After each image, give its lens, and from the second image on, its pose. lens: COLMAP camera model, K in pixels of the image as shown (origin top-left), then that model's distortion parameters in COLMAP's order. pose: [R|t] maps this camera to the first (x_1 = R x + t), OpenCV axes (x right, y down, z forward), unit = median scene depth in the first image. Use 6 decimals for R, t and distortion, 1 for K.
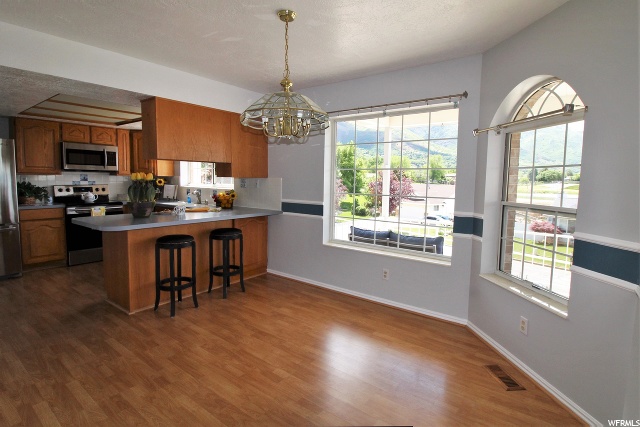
lens RADIAL K [[328.7, 0, 319.8], [0, 328.7, 207.4], [0, 0, 1]] dist [-0.005013, -0.007872]
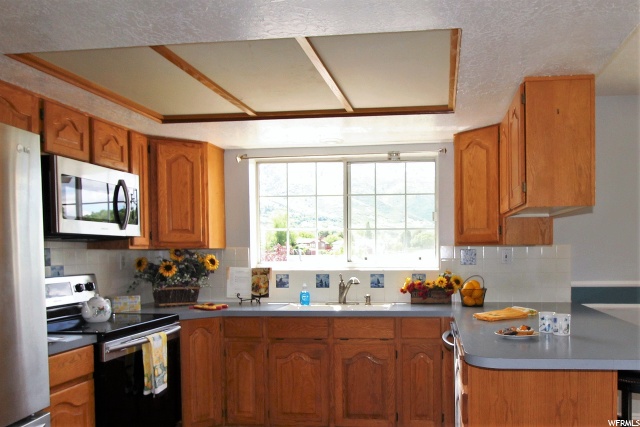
lens RADIAL K [[531.4, 0, 366.9], [0, 531.4, 266.5], [0, 0, 1]] dist [0.008105, -0.001599]
pose [[0.857942, -0.041977, 0.512029, -0.809026], [0.069001, 0.997041, -0.033877, -0.040850], [-0.509092, 0.064395, 0.858300, 0.356857]]
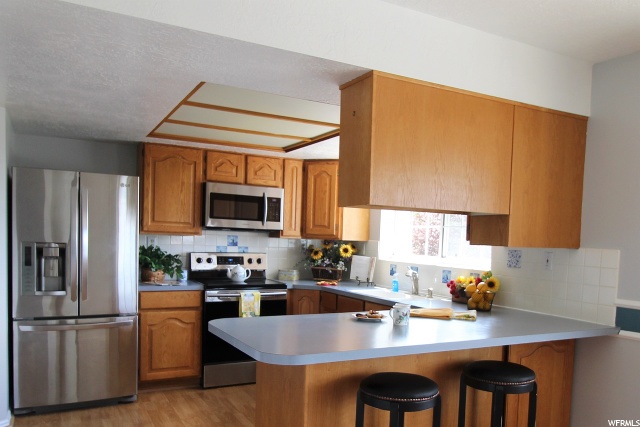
lens RADIAL K [[516.6, 0, 350.8], [0, 516.6, 275.0], [0, 0, 1]] dist [-0.011593, 0.004861]
pose [[0.921506, 0.042749, -0.386004, -0.162129], [-0.053623, 0.998409, -0.017444, -0.025018], [0.384644, 0.036773, 0.922332, 0.224891]]
